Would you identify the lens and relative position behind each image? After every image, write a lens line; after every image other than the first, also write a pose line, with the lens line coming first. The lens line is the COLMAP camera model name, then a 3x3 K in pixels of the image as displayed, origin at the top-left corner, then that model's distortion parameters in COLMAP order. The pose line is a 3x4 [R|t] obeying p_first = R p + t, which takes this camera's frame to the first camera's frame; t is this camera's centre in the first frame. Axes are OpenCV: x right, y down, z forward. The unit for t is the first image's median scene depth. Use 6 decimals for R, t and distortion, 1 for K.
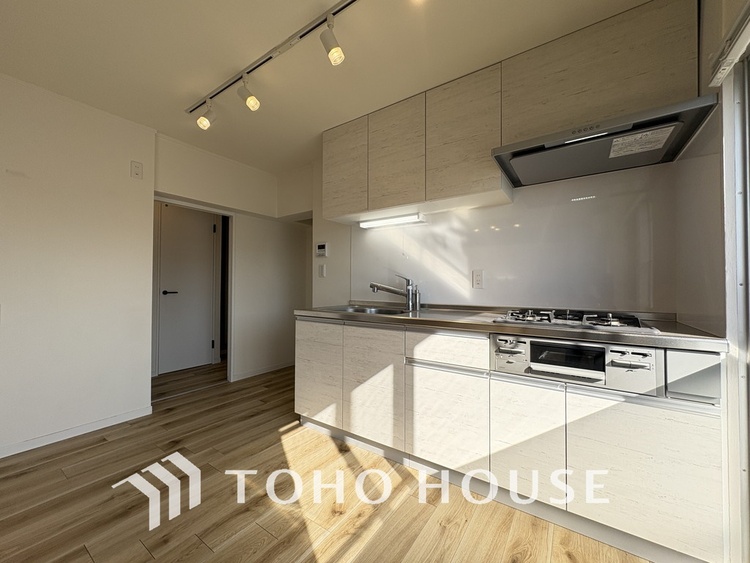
lens RADIAL K [[299.7, 0, 373.6], [0, 299.7, 280.5], [0, 0, 1]] dist [0.002271, -0.000030]
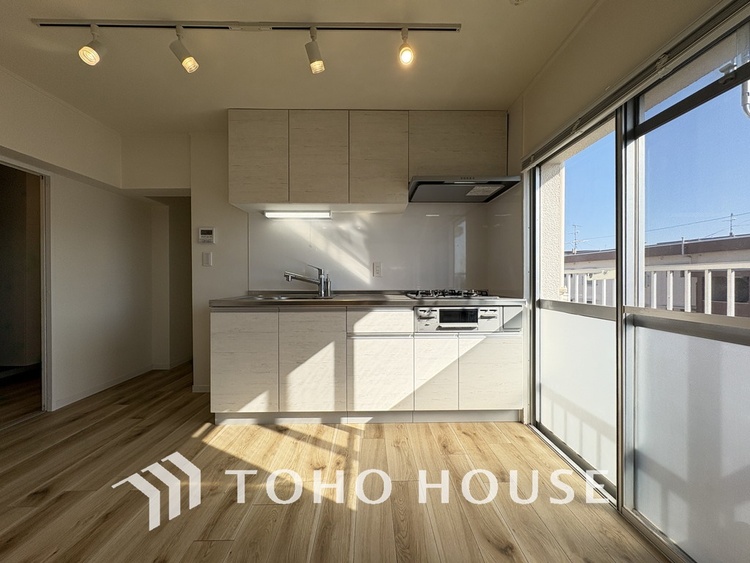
lens RADIAL K [[299.7, 0, 375.5], [0, 299.7, 280.6], [0, 0, 1]] dist [0.002271, -0.000030]
pose [[0.813778, -0.009543, 0.581097, -0.450185], [-0.003606, 0.999763, 0.021469, 0.017607], [-0.581164, -0.019567, 0.813551, -0.036561]]
